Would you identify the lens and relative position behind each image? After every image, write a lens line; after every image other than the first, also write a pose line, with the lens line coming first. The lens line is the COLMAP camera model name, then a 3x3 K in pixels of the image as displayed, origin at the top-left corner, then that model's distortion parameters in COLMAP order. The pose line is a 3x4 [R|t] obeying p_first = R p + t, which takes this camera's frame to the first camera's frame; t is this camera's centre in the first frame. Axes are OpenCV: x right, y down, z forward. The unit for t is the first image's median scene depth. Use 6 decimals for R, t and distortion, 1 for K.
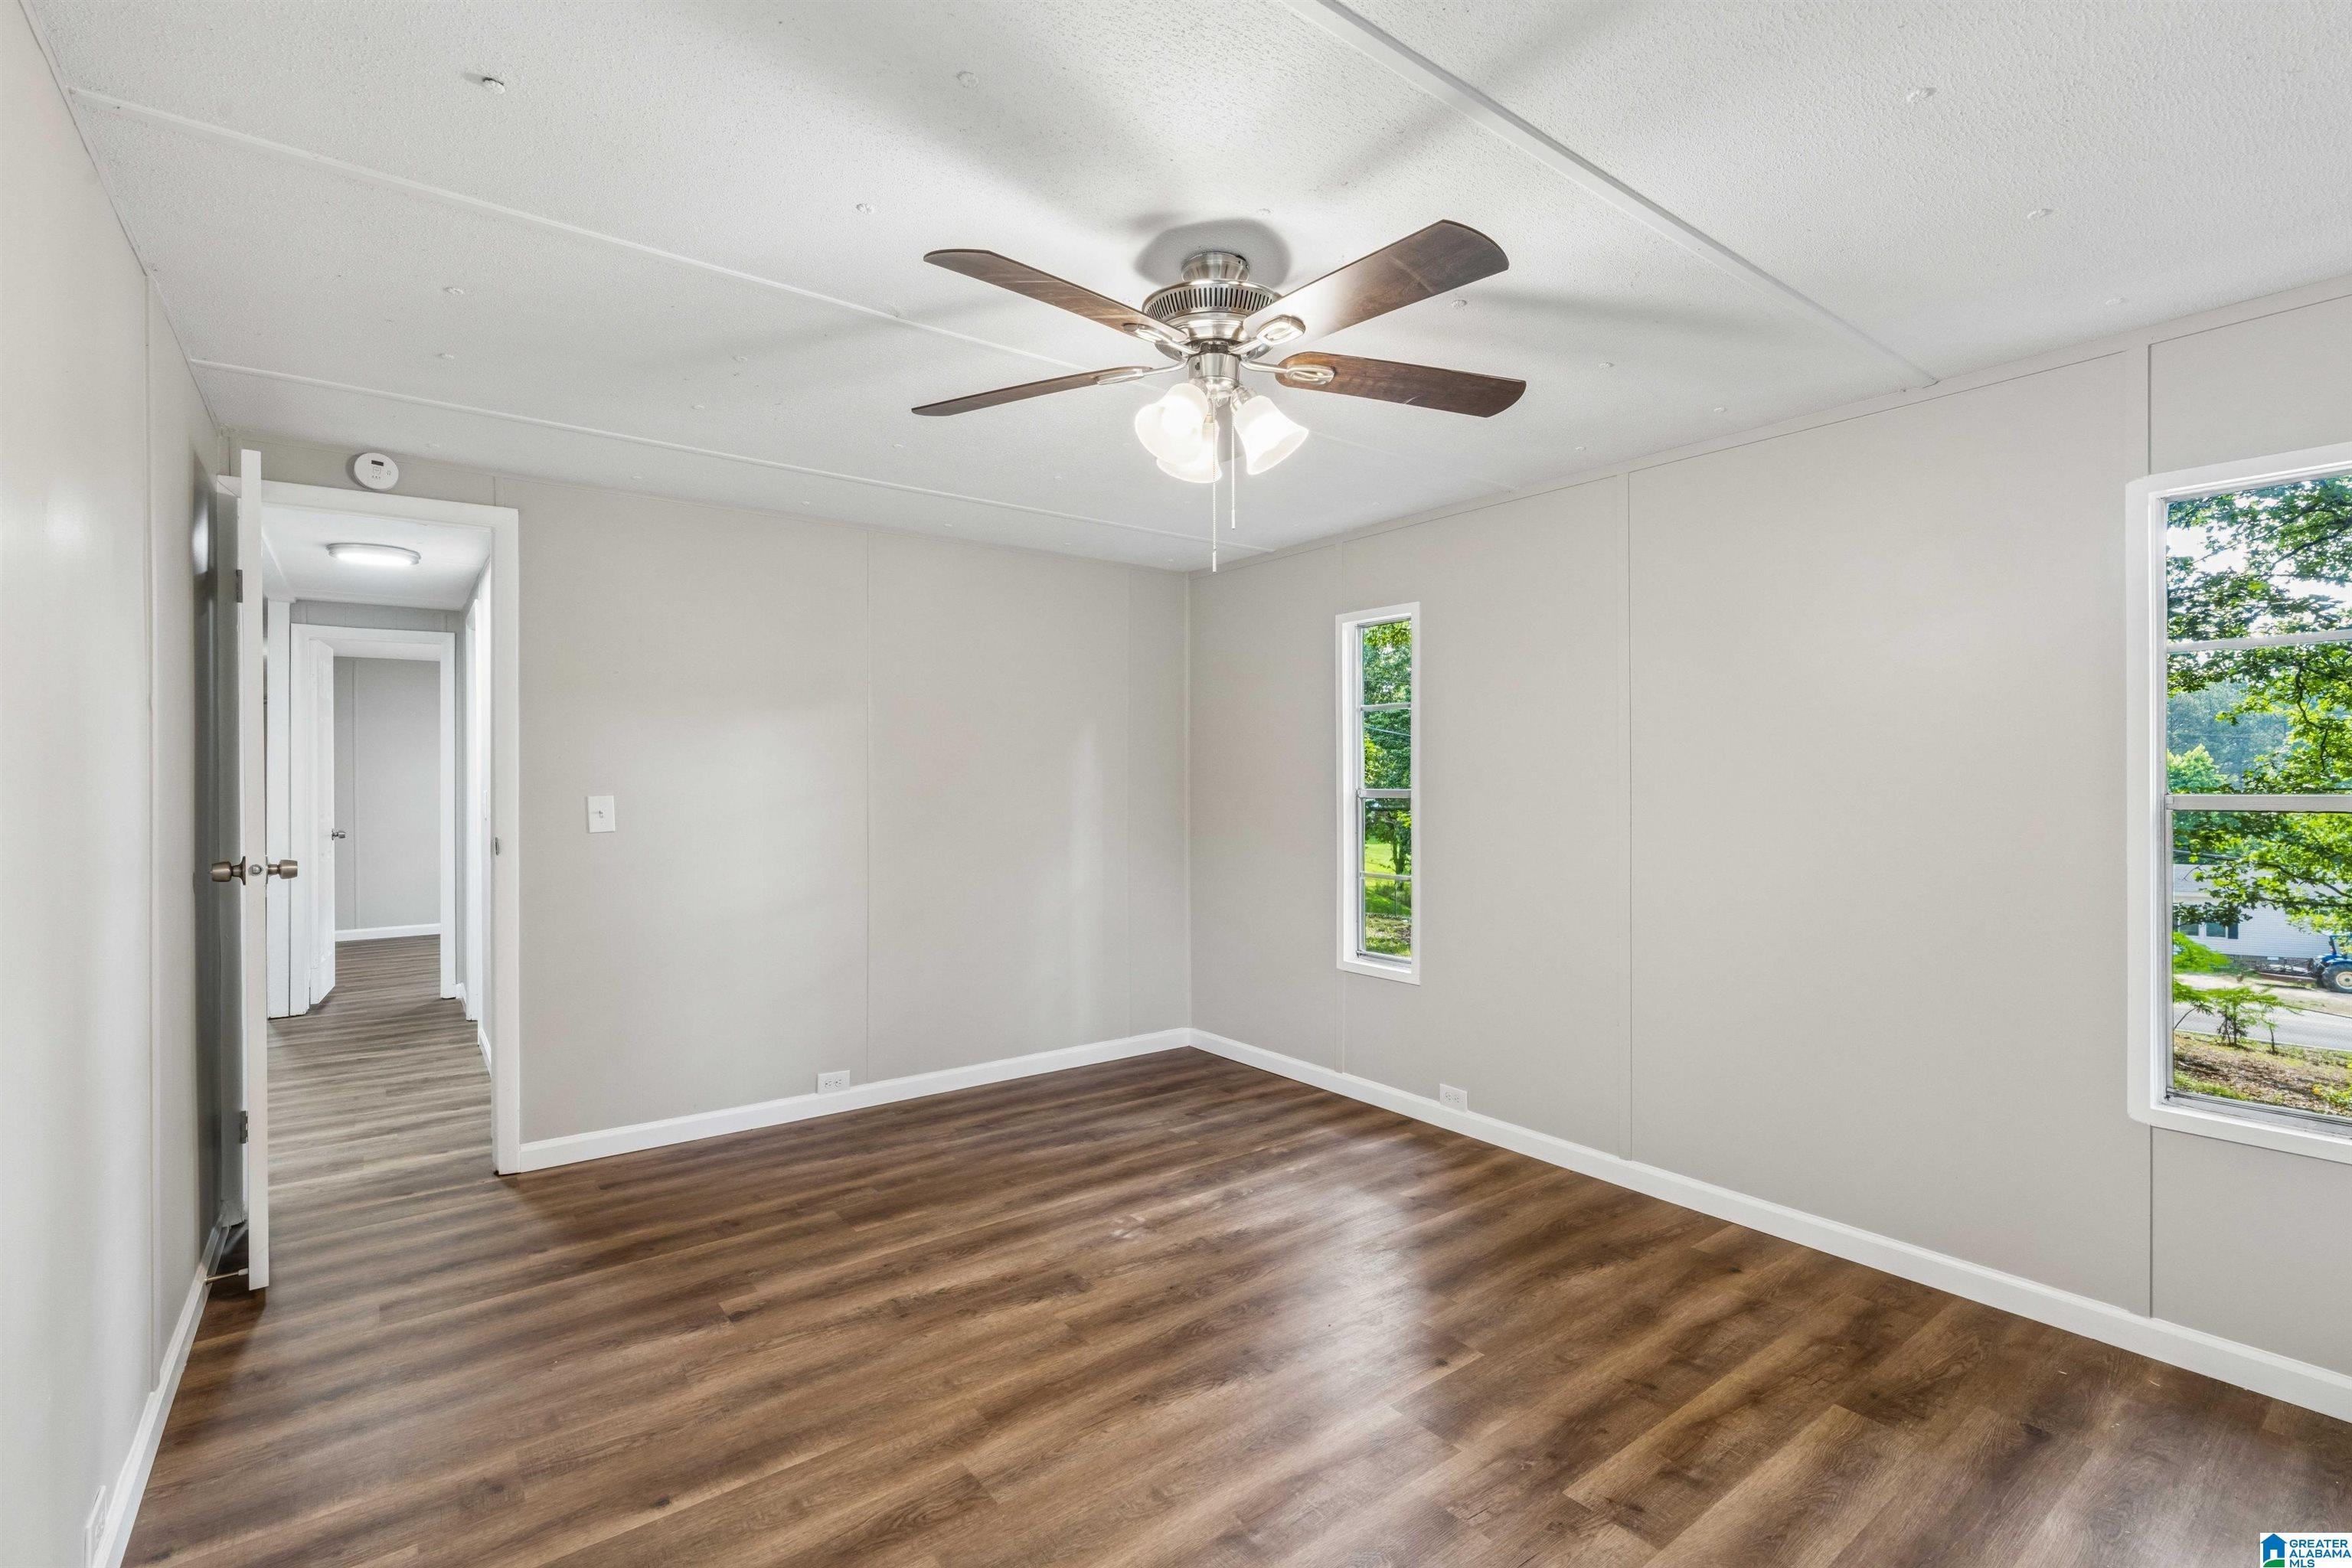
lens RADIAL K [[1055.5, 0, 1165.4], [0, 1055.5, 776.1], [0, 0, 1]] dist [-0.008289, 0.002901]
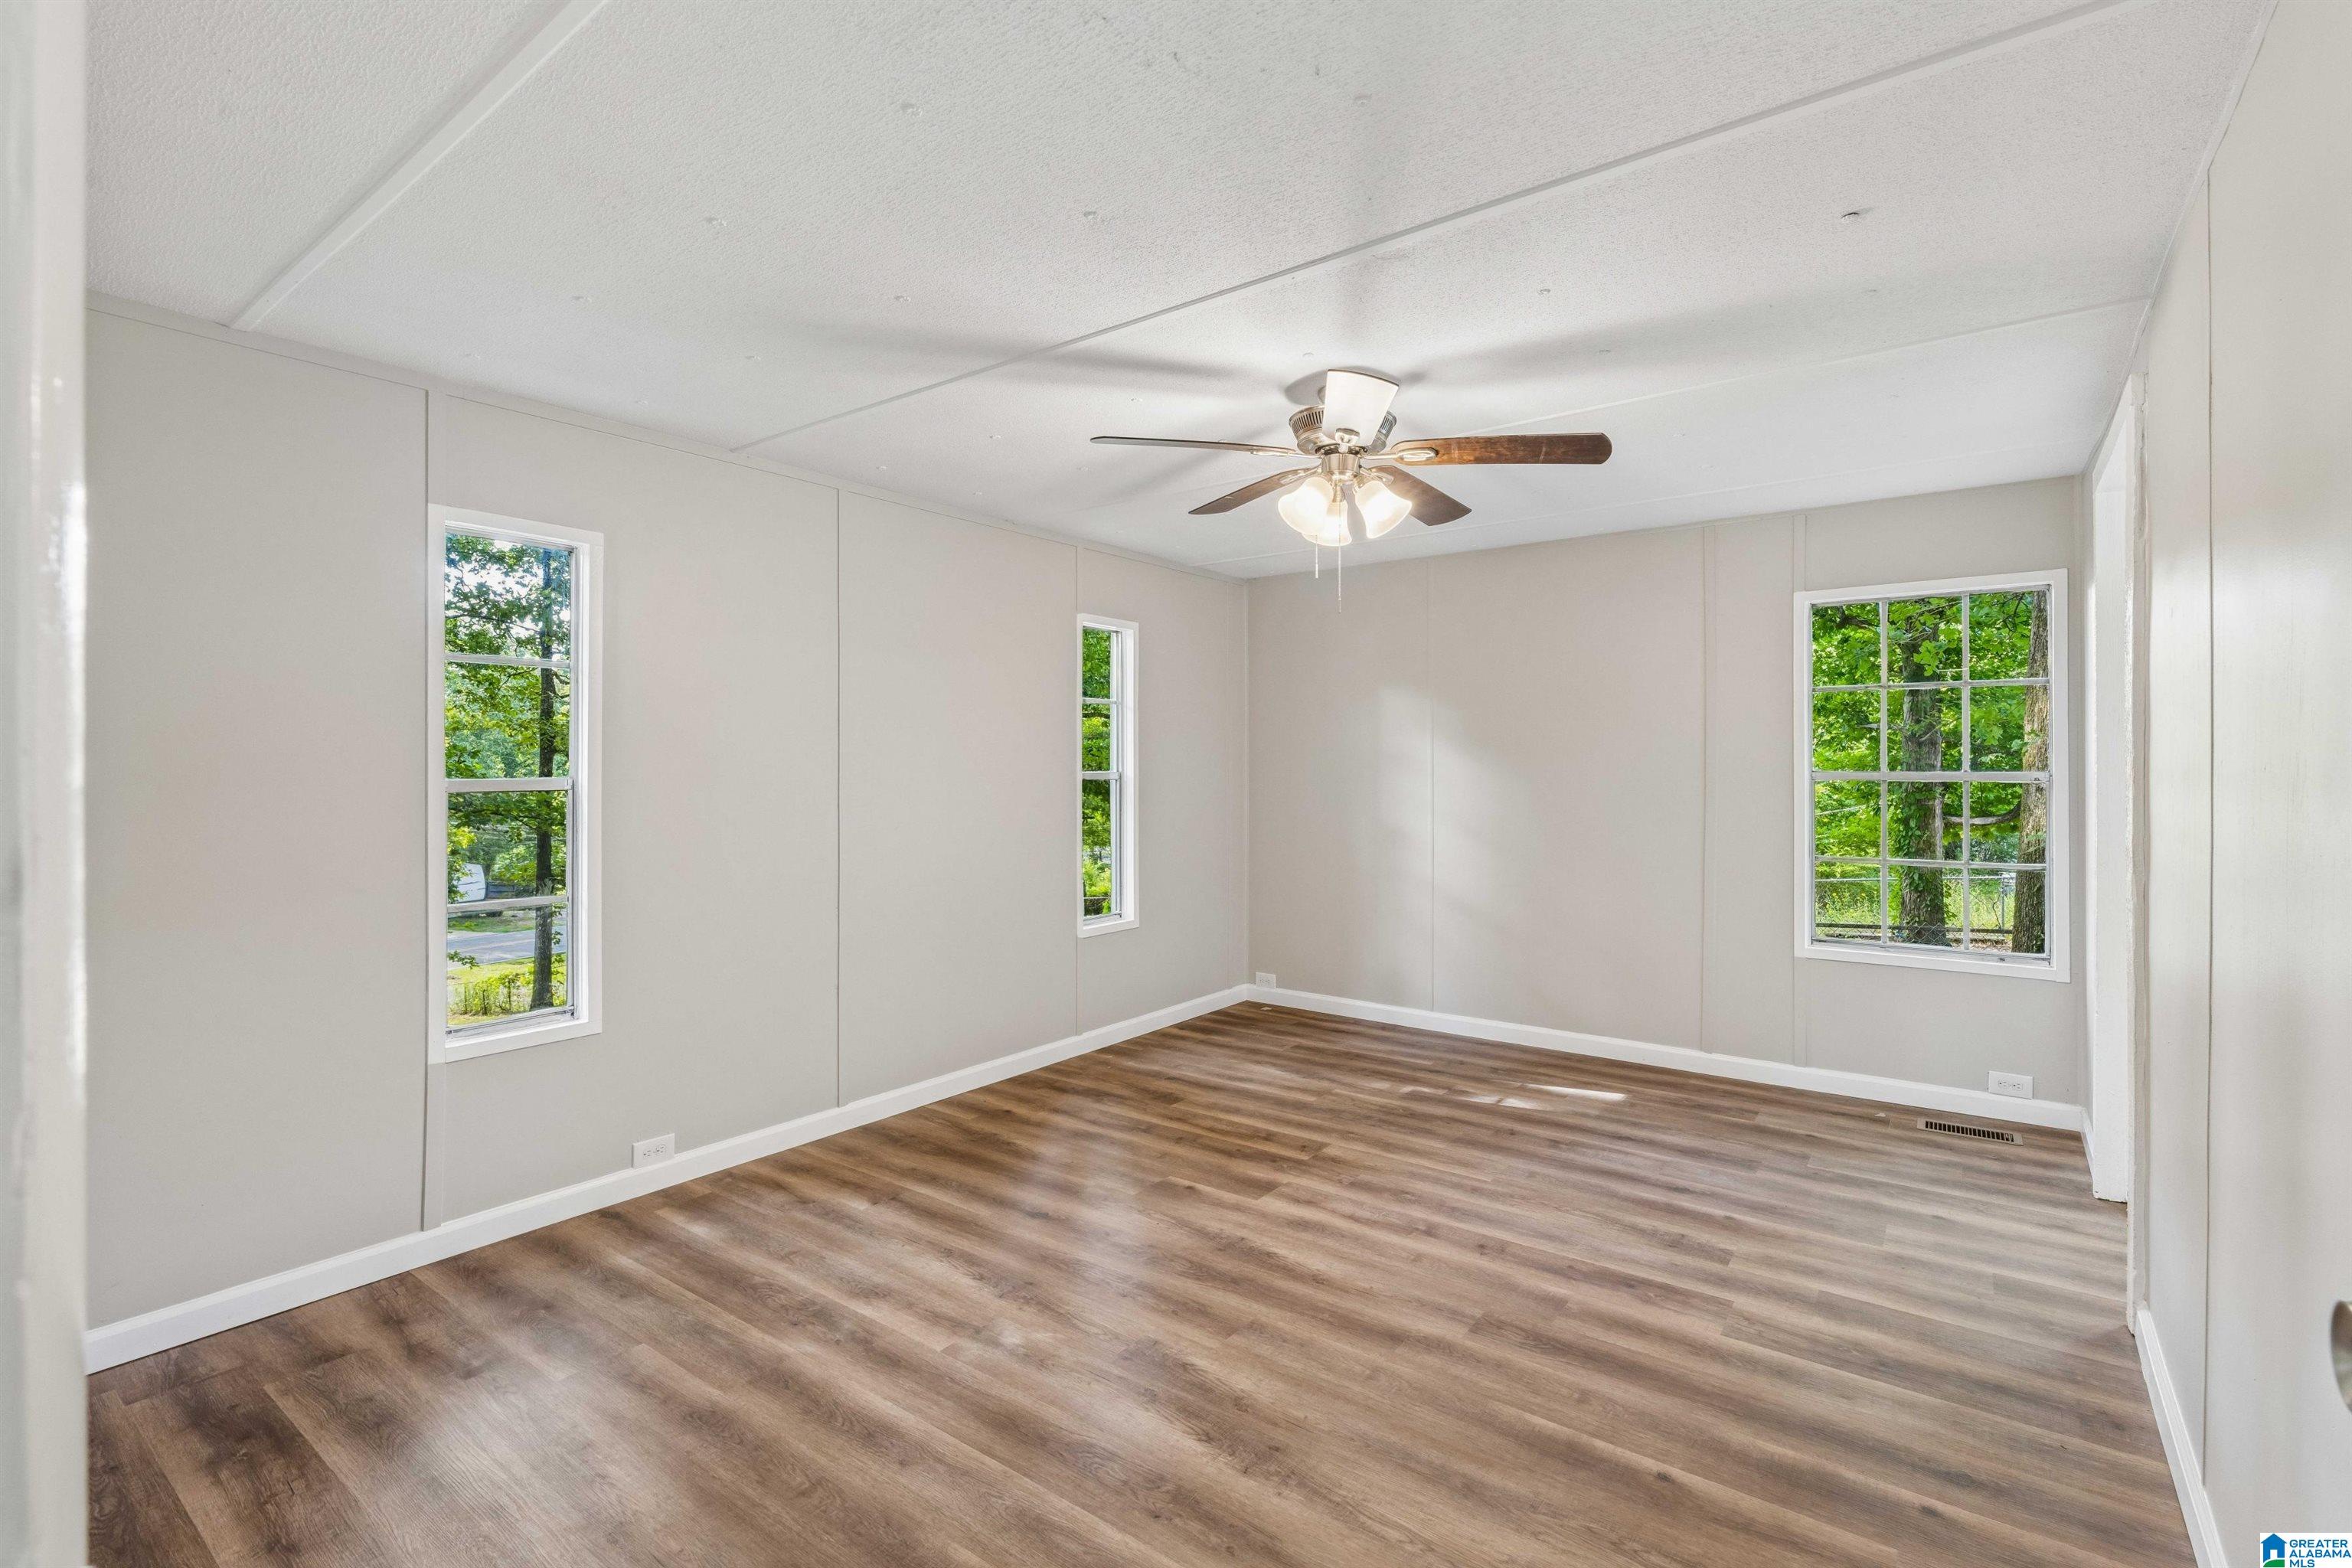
lens RADIAL K [[1055.5, 0, 1179.4], [0, 1055.5, 777.3], [0, 0, 1]] dist [-0.008289, 0.002901]
pose [[-0.278497, -0.009910, 0.960386, -0.847775], [-0.003894, 0.999950, 0.009189, 0.002093], [-0.960429, -0.001181, -0.278522, 1.114131]]
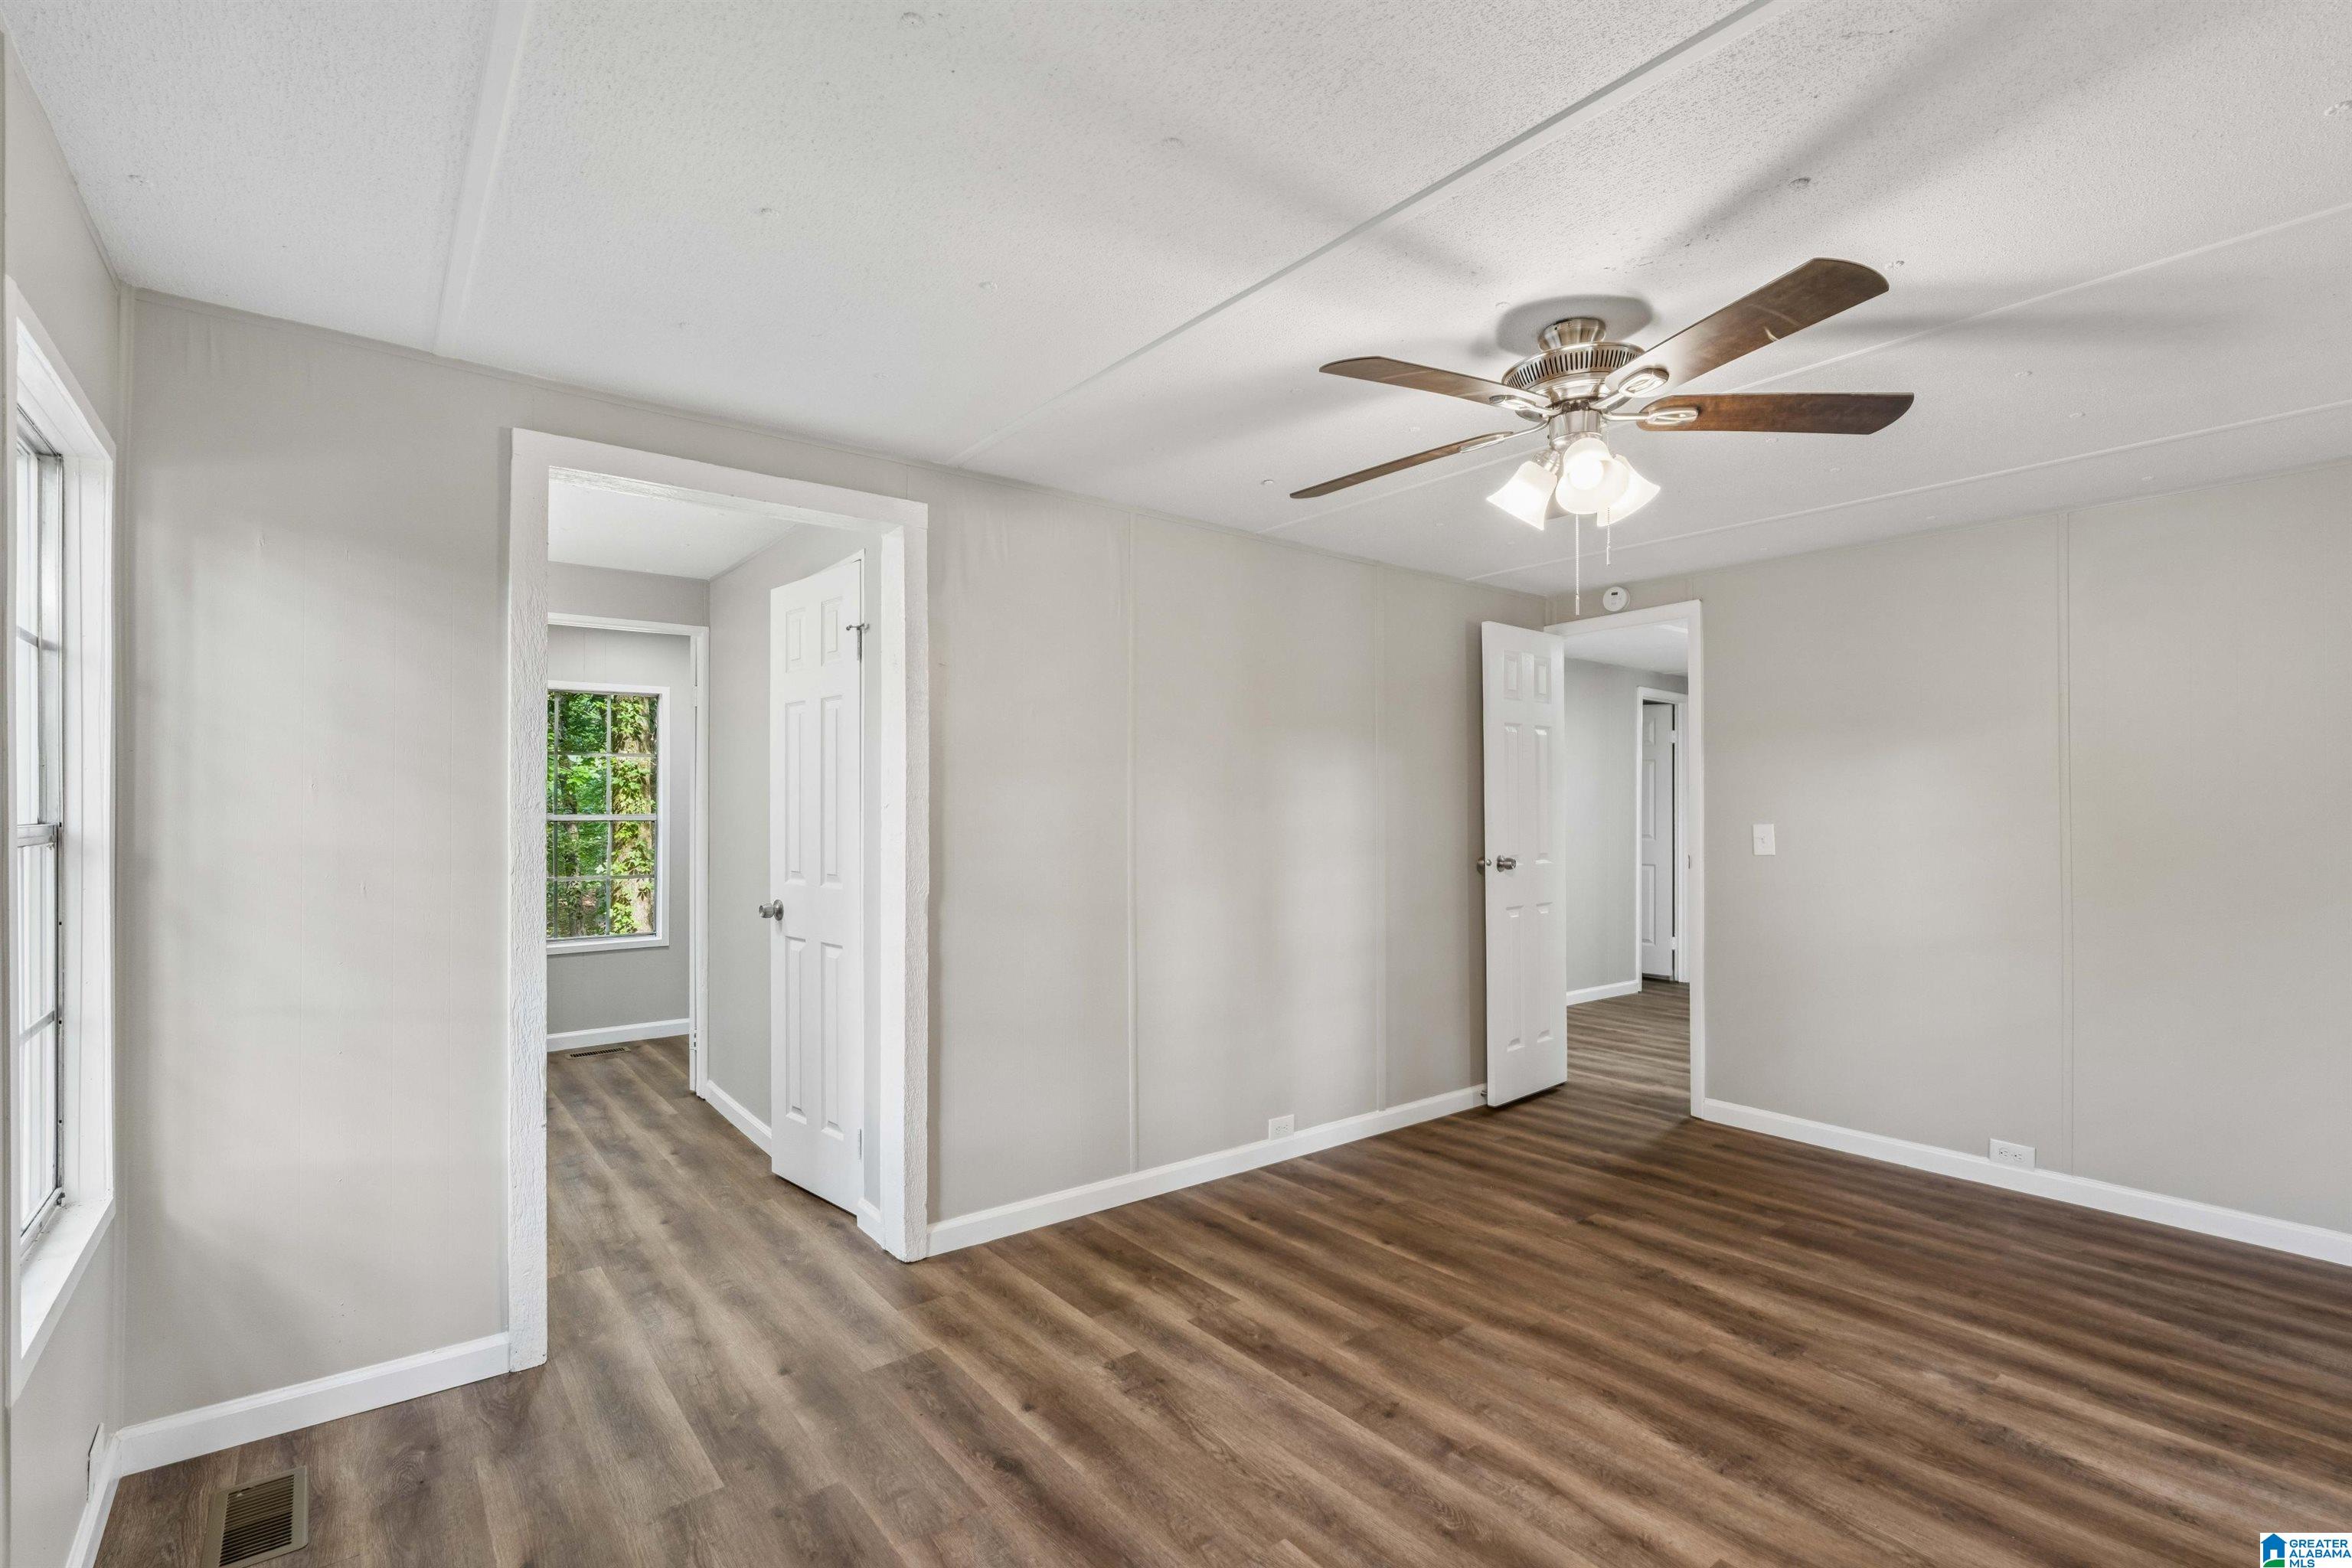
lens RADIAL K [[1055.5, 0, 1190.8], [0, 1055.5, 806.9], [0, 0, 1]] dist [-0.008289, 0.002901]
pose [[0.027718, -0.003702, -0.999609, 0.768559], [0.005239, 0.999980, -0.003558, -0.000200], [0.999602, -0.005139, 0.027737, 0.412133]]
